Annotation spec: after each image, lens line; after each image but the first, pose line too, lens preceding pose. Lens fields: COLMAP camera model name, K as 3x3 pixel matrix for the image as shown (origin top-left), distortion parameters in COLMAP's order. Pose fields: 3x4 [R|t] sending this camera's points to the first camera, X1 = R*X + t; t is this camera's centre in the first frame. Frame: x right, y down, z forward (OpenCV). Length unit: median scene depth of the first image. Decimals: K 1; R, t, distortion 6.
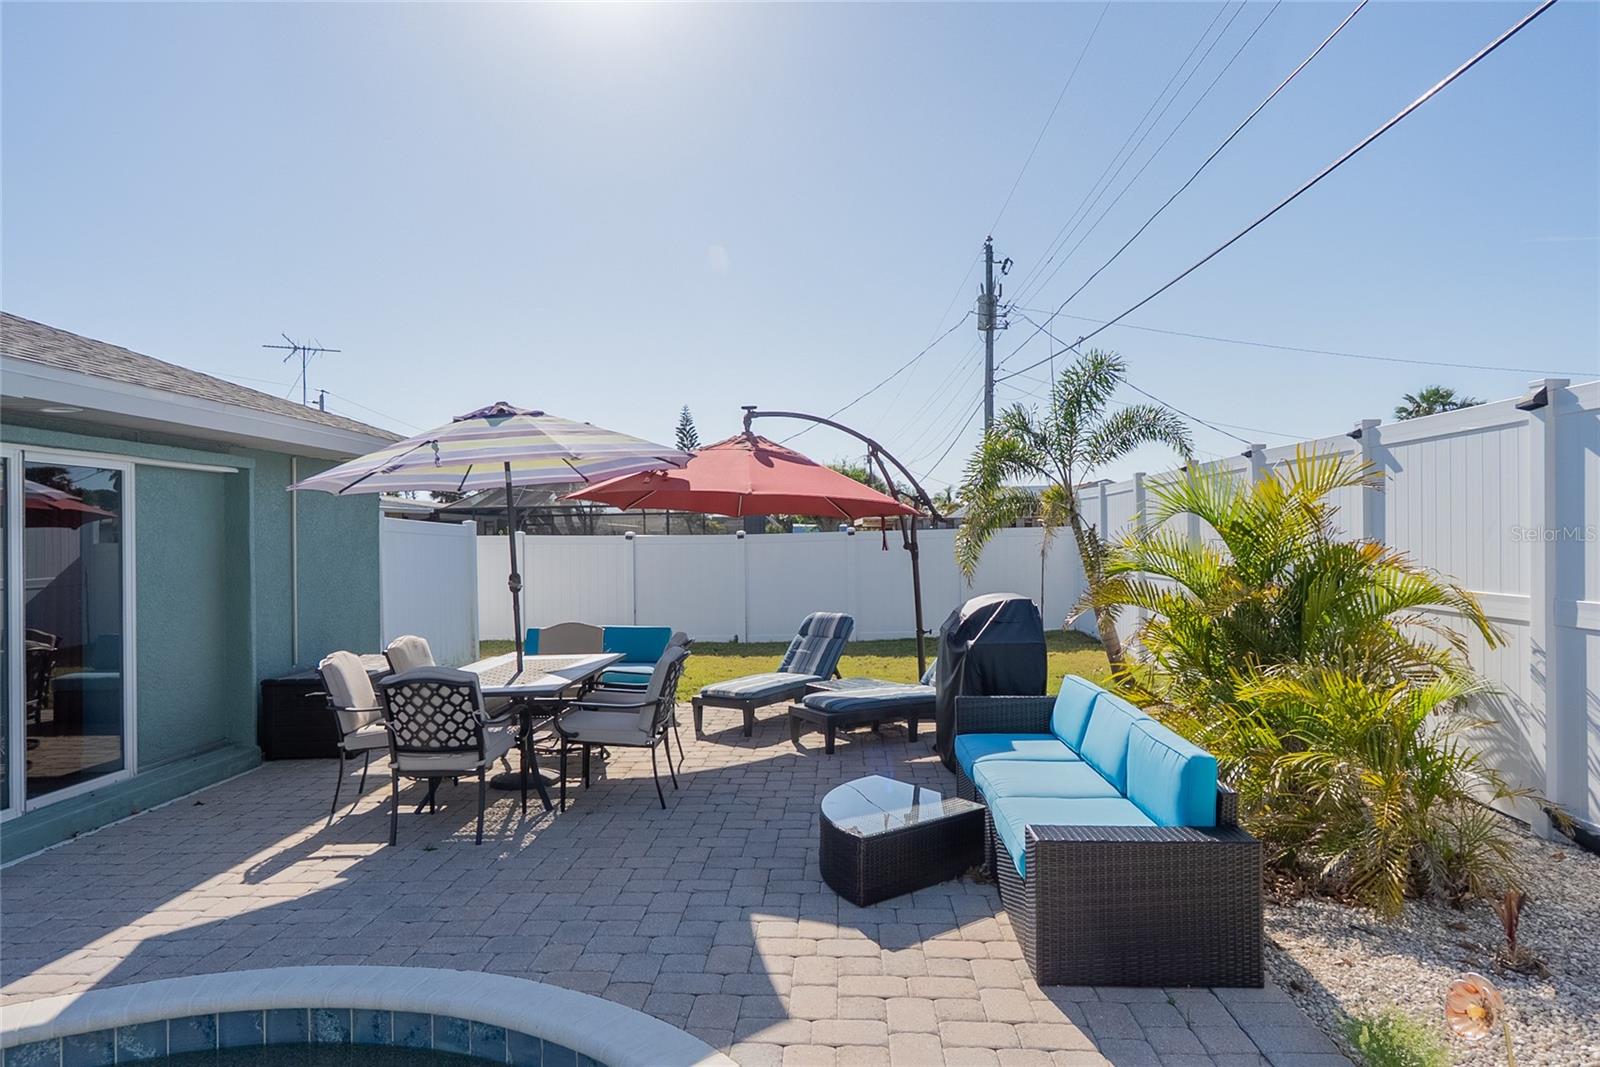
lens RADIAL K [[962.0, 0, 803.7], [0, 962.0, 537.9], [0, 0, 1]] dist [0.001715, 0.001659]
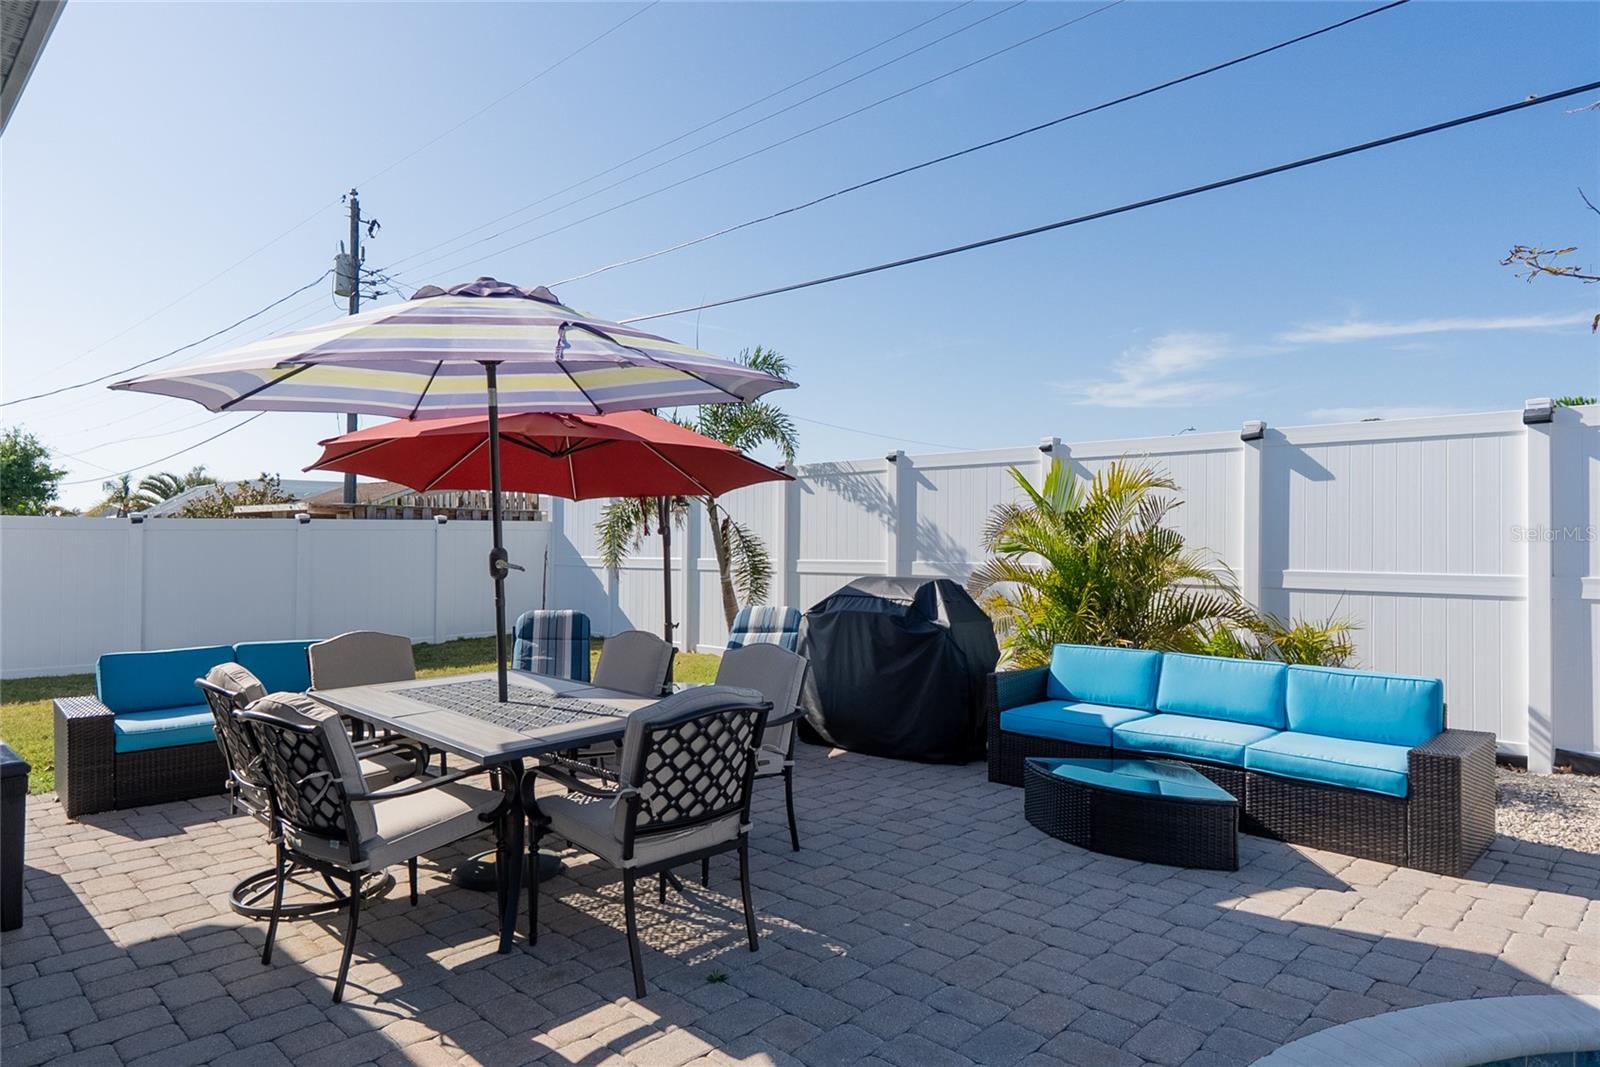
lens RADIAL K [[962.0, 0, 800.4], [0, 962.0, 533.9], [0, 0, 1]] dist [0.001715, 0.001659]
pose [[0.676442, 0.022201, 0.736161, -0.437389], [-0.013096, 0.999750, -0.018116, 0.024479], [-0.736379, 0.002614, 0.676564, 0.287352]]
